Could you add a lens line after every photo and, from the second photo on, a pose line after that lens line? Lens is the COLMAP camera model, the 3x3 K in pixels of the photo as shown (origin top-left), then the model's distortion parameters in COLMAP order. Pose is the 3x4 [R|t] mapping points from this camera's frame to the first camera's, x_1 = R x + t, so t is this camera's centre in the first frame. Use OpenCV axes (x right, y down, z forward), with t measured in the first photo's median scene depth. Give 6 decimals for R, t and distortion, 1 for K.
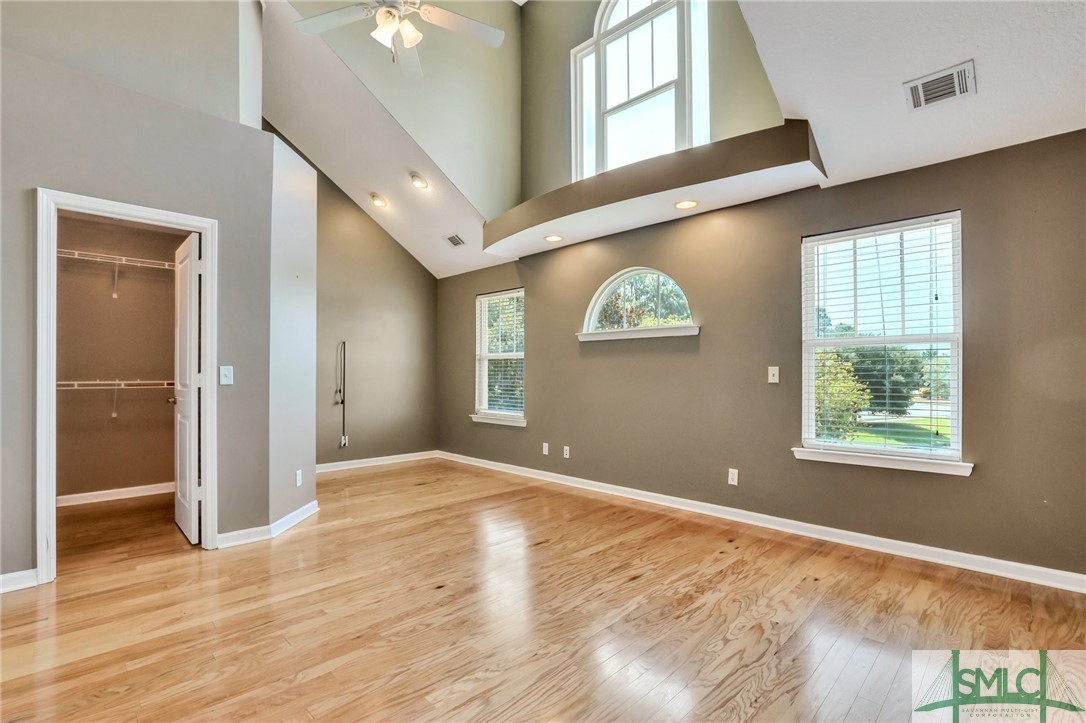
lens RADIAL K [[500.7, 0, 540.4], [0, 500.7, 369.2], [0, 0, 1]] dist [-0.026914, 0.001468]
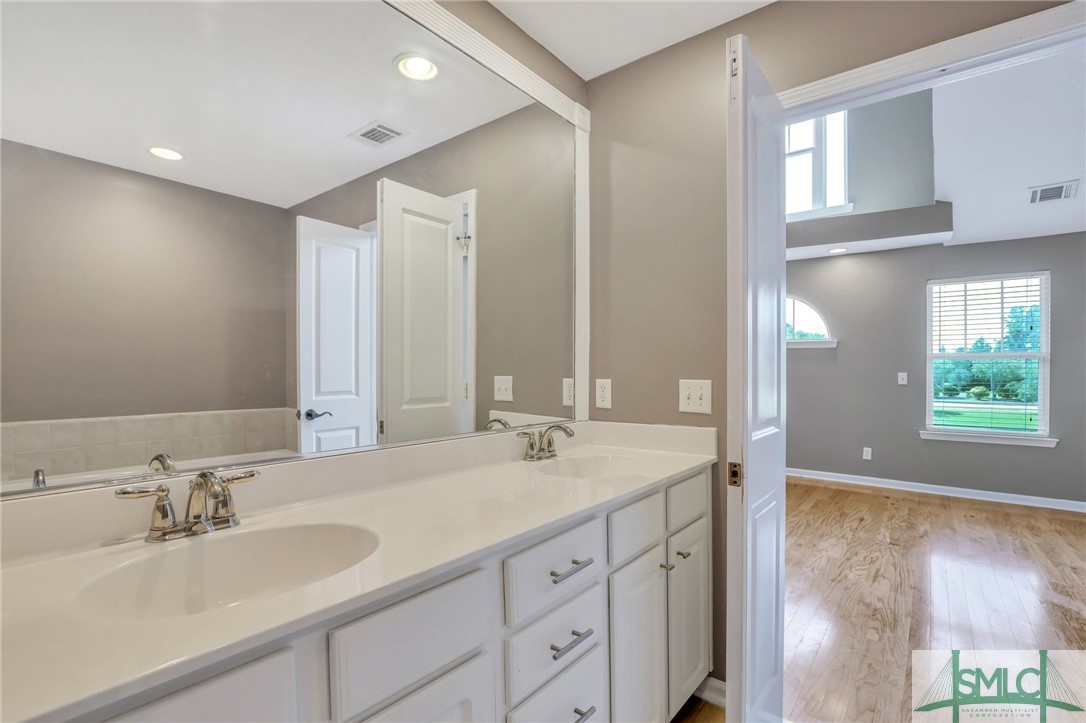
lens RADIAL K [[500.7, 0, 537.7], [0, 500.7, 370.8], [0, 0, 1]] dist [-0.026914, 0.001468]
pose [[0.993814, 0.005110, 0.110944, -0.755099], [-0.006623, 0.999890, 0.013269, -0.024019], [-0.110864, -0.013922, 0.993738, -0.269393]]
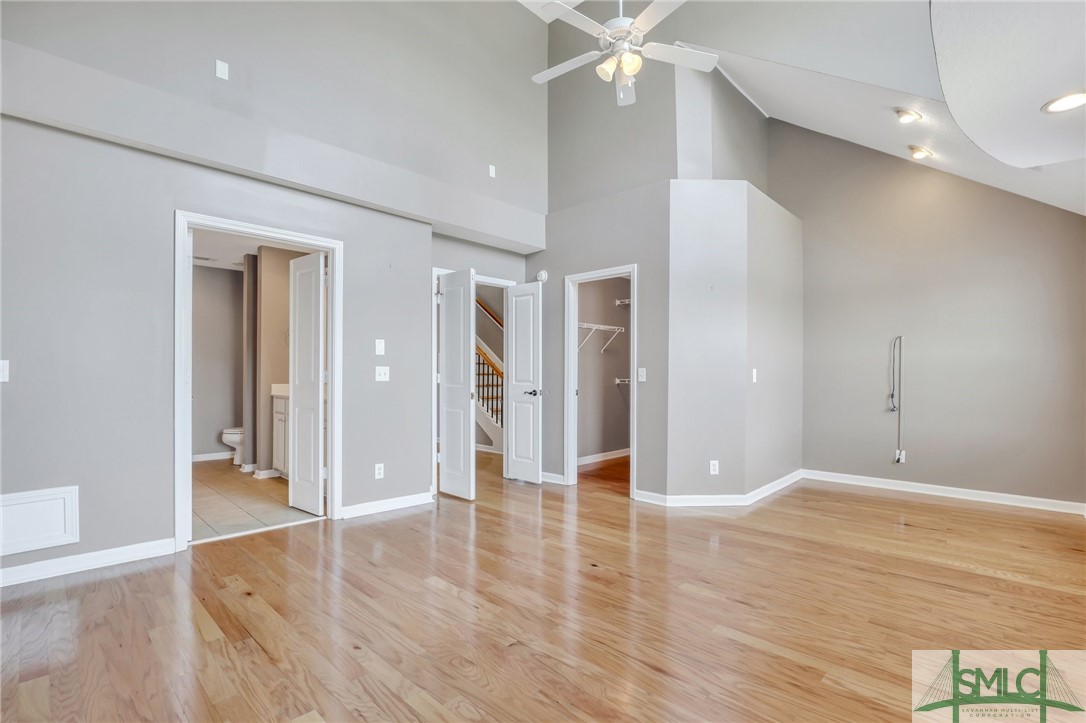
lens RADIAL K [[500.7, 0, 547.6], [0, 500.7, 373.3], [0, 0, 1]] dist [-0.026914, 0.001468]
pose [[0.028493, -0.002284, -0.999591, 0.716822], [0.005892, 0.999980, -0.002117, 0.007628], [0.999577, -0.005830, 0.028505, 0.680665]]
